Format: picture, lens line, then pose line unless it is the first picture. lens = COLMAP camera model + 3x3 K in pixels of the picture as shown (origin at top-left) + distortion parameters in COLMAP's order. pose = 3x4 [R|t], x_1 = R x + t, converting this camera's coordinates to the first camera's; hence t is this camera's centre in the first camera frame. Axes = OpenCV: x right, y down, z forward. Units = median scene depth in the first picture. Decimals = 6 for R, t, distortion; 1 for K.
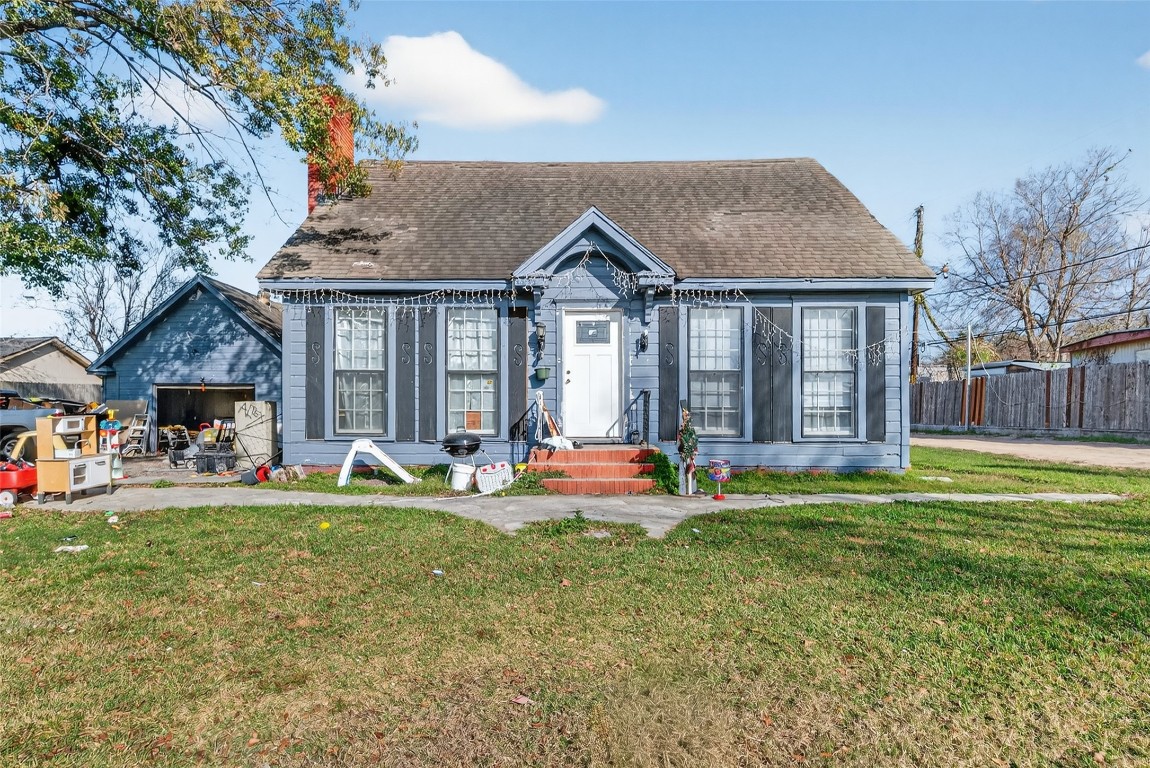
lens RADIAL K [[581.1, 0, 556.4], [0, 581.1, 428.3], [0, 0, 1]] dist [-0.000758, -0.000188]
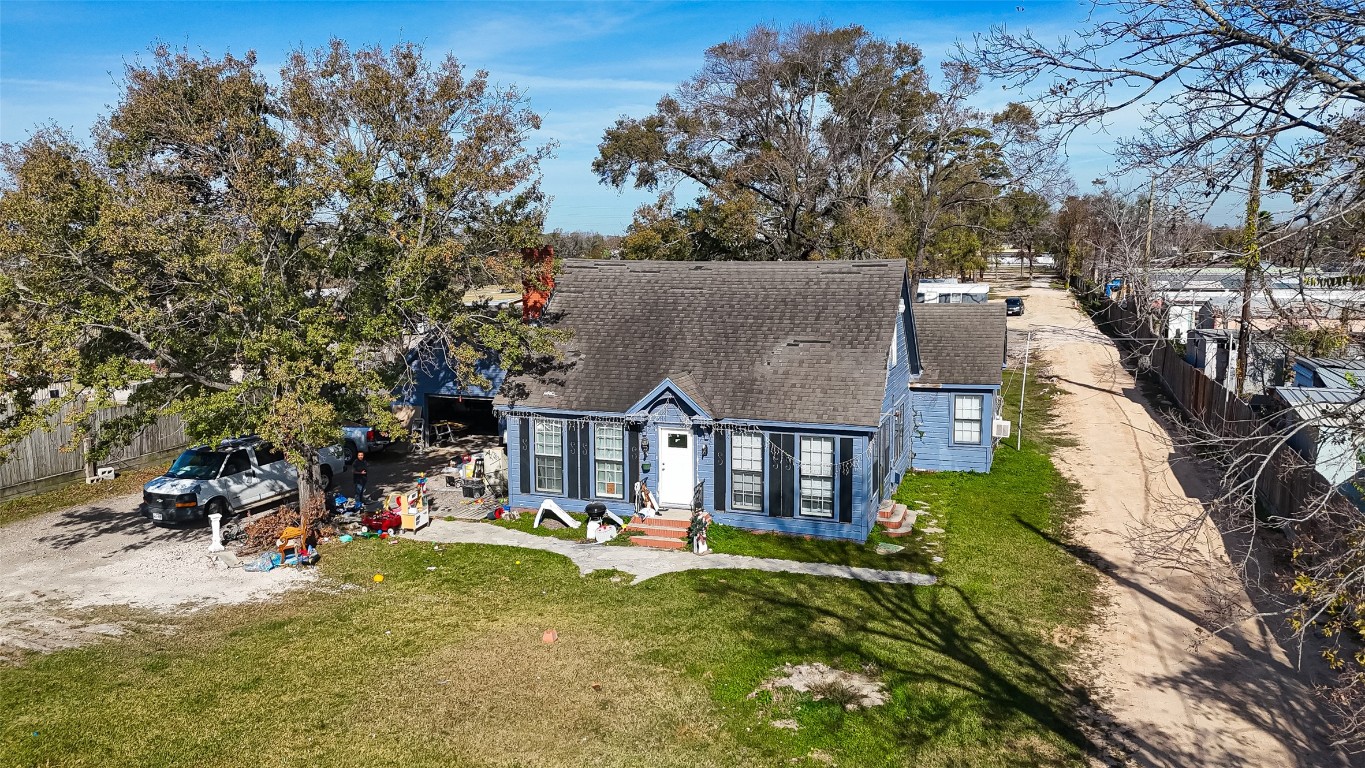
lens RADIAL K [[1013.2, 0, 682.5], [0, 1013.2, 384.0], [0, 0, 1]] dist [0.054543, -0.000916]
pose [[0.950852, 0.038722, -0.307214, 0.960809], [0.000888, 0.991805, 0.127757, -0.700311], [0.309643, -0.121750, 0.943026, -1.692245]]
